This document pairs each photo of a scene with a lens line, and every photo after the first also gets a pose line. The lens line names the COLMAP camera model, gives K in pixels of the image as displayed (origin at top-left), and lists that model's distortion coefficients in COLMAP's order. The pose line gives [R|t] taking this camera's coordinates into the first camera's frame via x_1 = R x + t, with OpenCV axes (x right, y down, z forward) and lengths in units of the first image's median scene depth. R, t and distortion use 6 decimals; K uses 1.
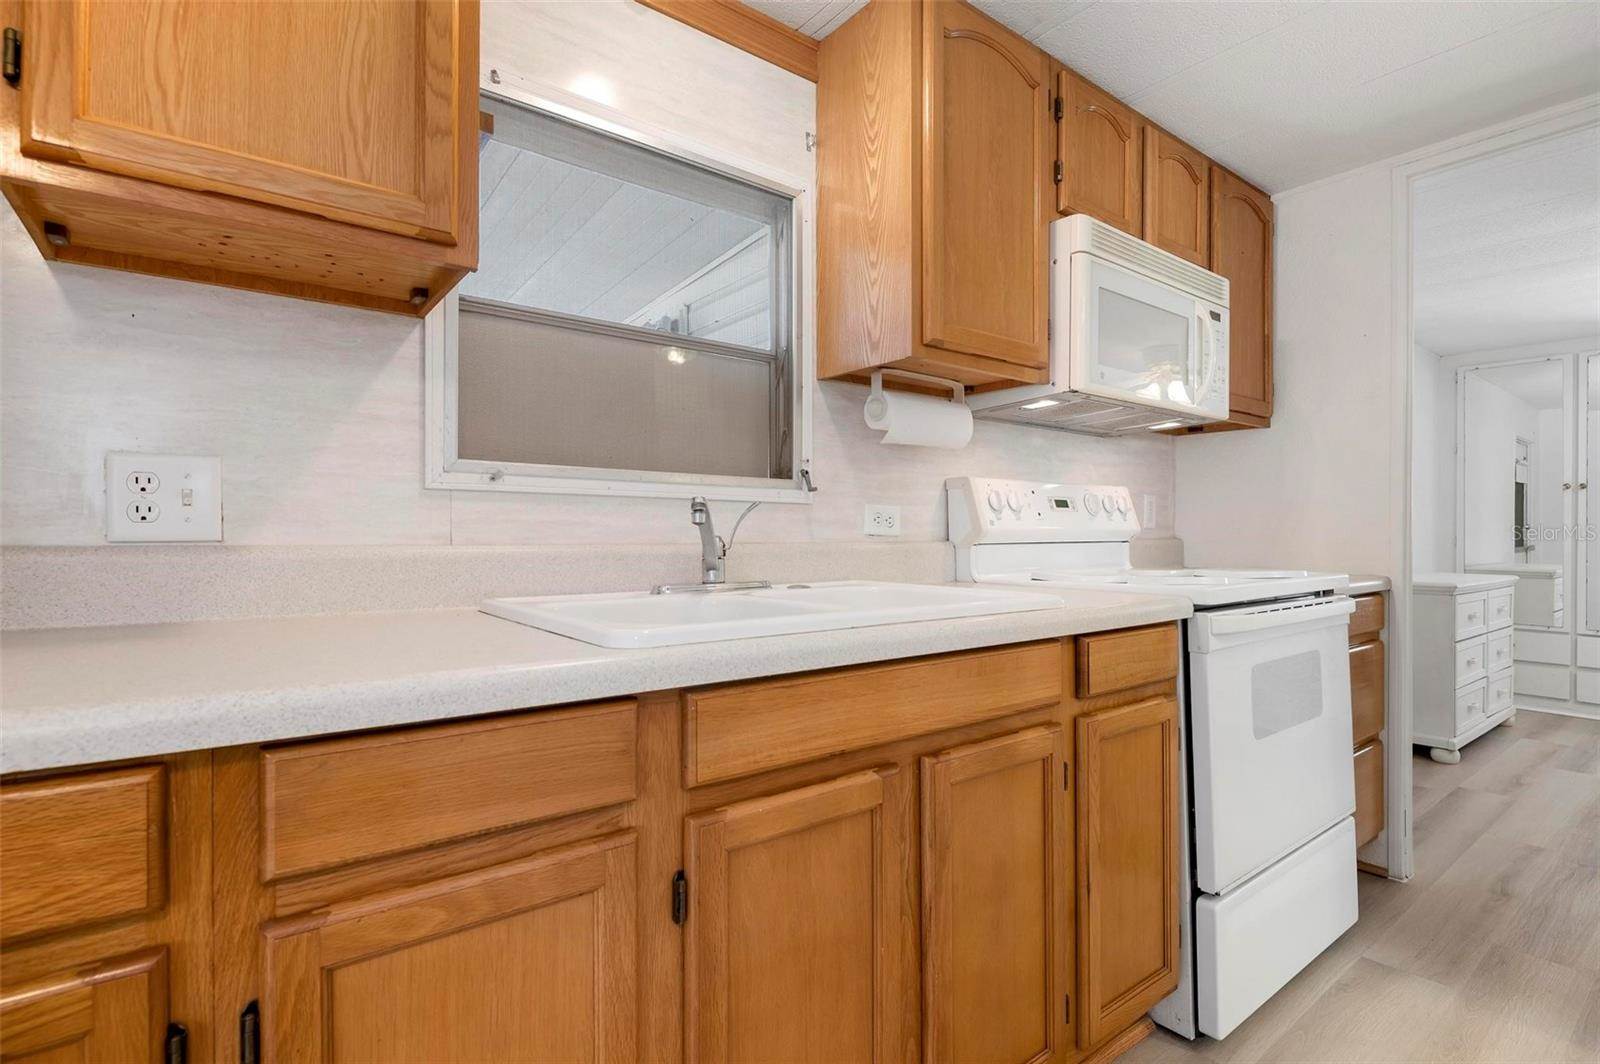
lens RADIAL K [[762.0, 0, 800.0], [0, 762.0, 532.0], [0, 0, 1]] dist [0.001578, 0.000200]
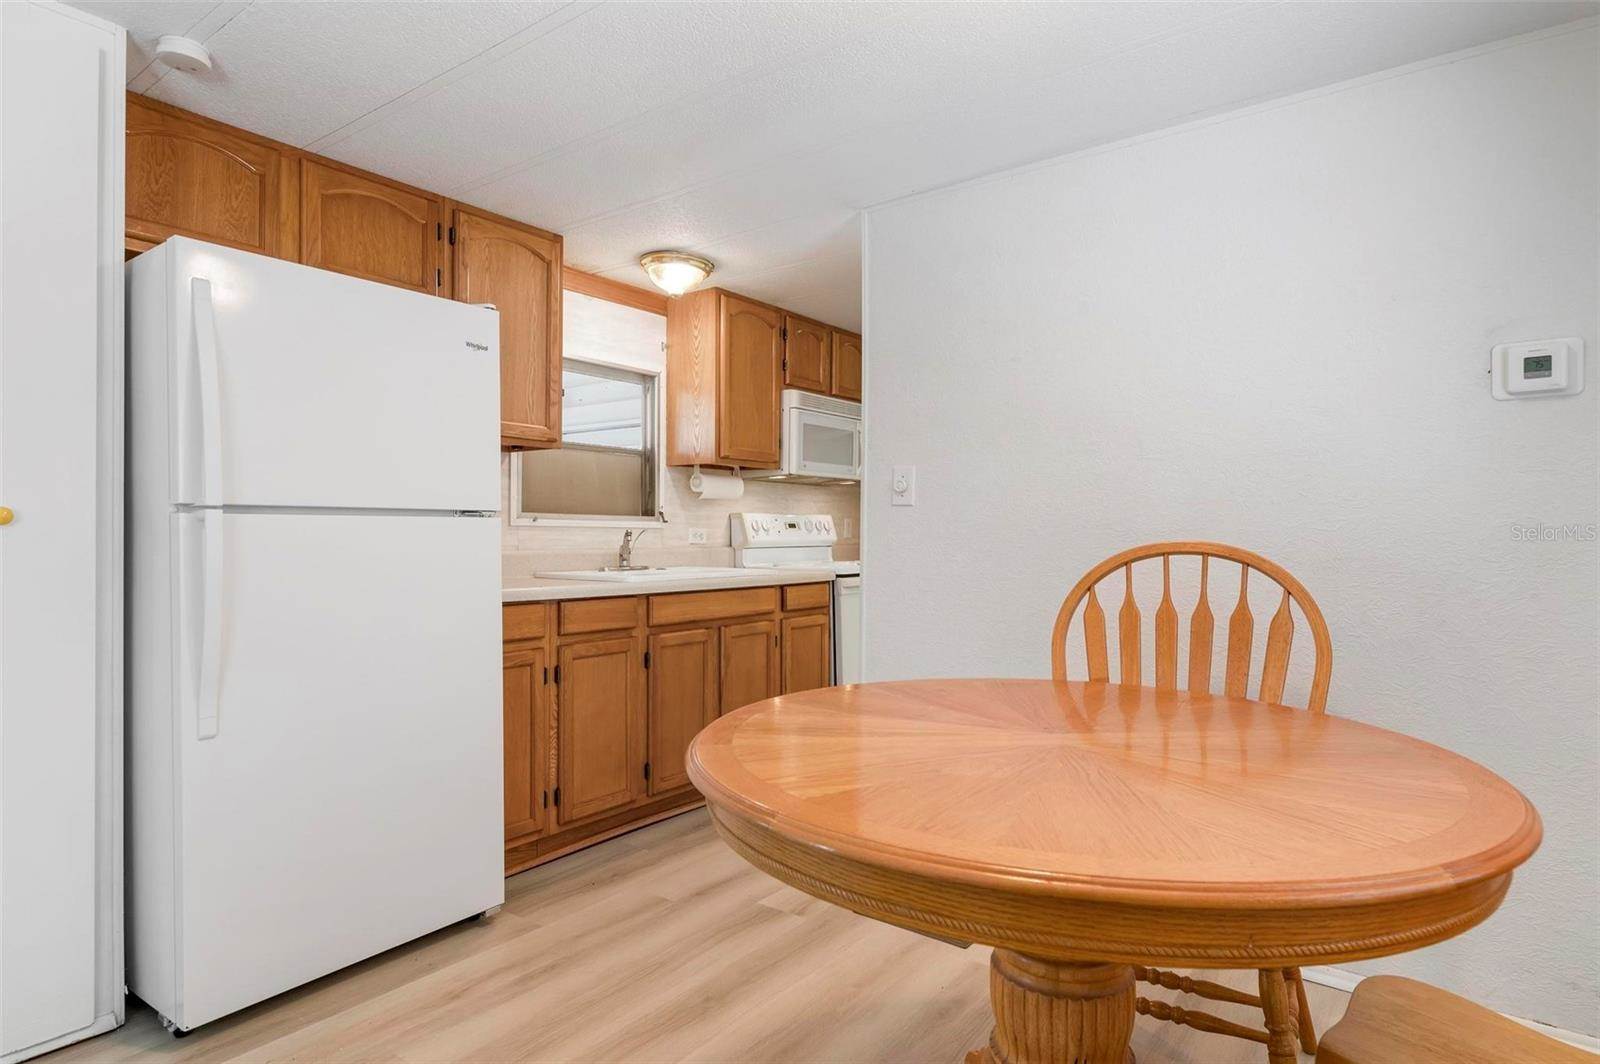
lens RADIAL K [[880.7, 0, 800.0], [0, 880.7, 532.0], [0, 0, 1]] dist [0.000391, 0.000323]
pose [[0.964585, 0.002783, 0.263759, -0.255503], [-0.003160, 0.999994, 0.001008, -0.031211], [-0.263755, -0.001805, 0.964588, -1.354234]]
